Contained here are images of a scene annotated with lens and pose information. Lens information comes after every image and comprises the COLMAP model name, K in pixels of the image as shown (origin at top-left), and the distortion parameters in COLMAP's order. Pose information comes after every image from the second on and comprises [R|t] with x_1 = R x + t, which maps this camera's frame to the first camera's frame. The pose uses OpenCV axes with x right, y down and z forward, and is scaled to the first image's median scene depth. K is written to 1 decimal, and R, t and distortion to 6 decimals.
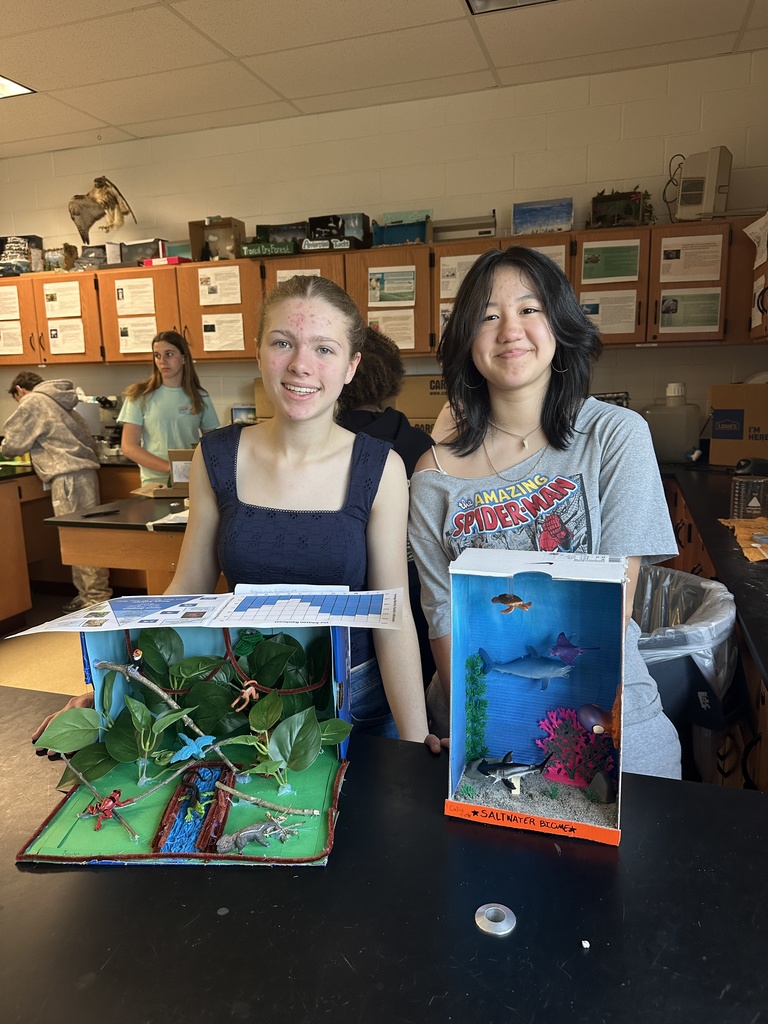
lens RADIAL K [[738.7, 0, 380.3], [0, 738.7, 512.0], [0, 0, 1]] dist [0.010266, 0.000488]
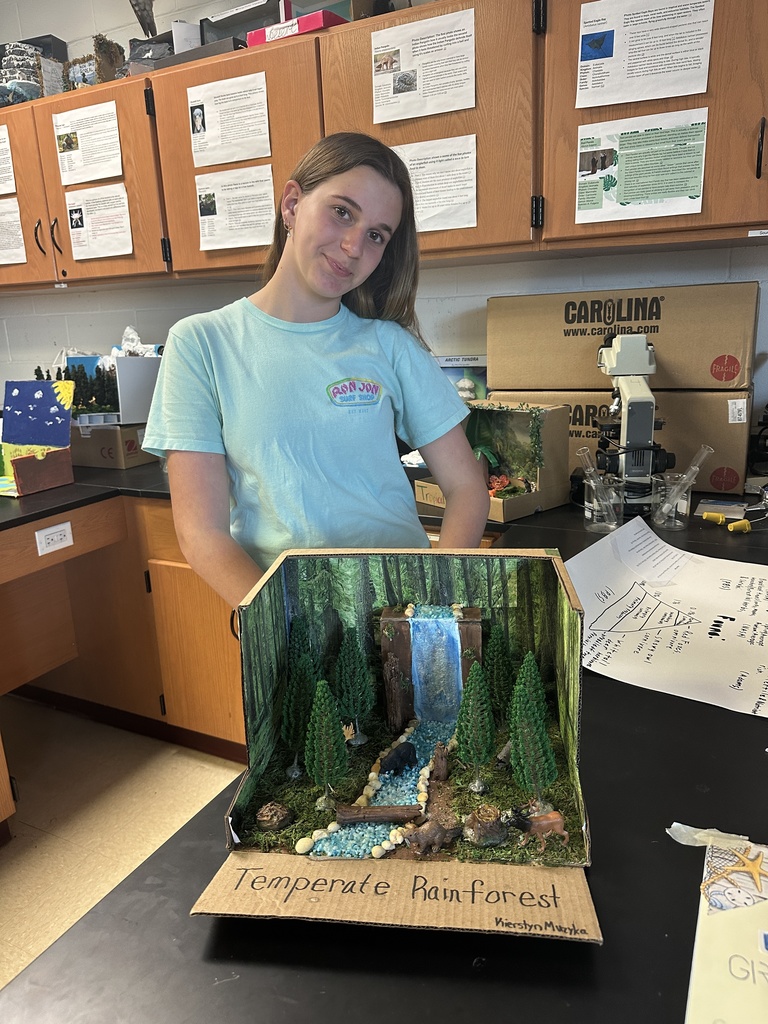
lens RADIAL K [[738.7, 0, 375.0], [0, 738.7, 514.2], [0, 0, 1]] dist [0.010266, 0.000488]
pose [[0.988043, 0.020506, -0.152811, -0.164813], [-0.006991, 0.996055, 0.088460, -0.089482], [0.154023, -0.086334, 0.984288, 0.534719]]
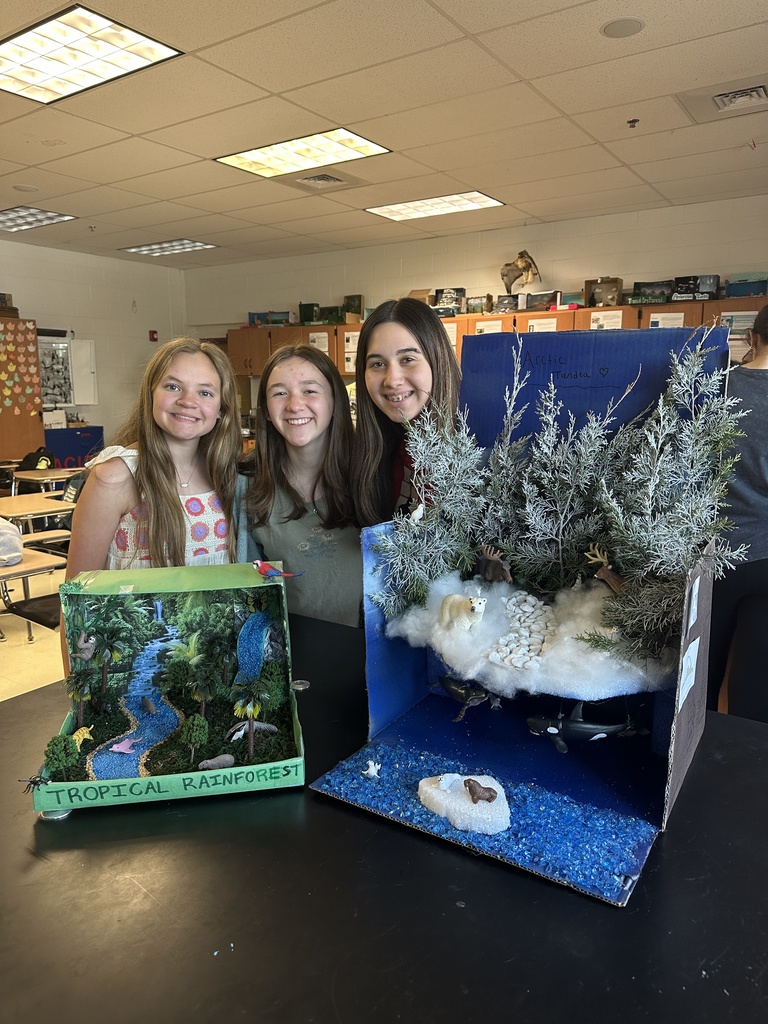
lens RADIAL K [[738.7, 0, 386.7], [0, 738.7, 521.9], [0, 0, 1]] dist [0.010266, 0.000488]
pose [[0.960859, 0.077667, -0.265928, -0.201986], [-0.082391, 0.996578, -0.006634, 0.126999], [0.264503, 0.028284, 0.963970, -0.499548]]
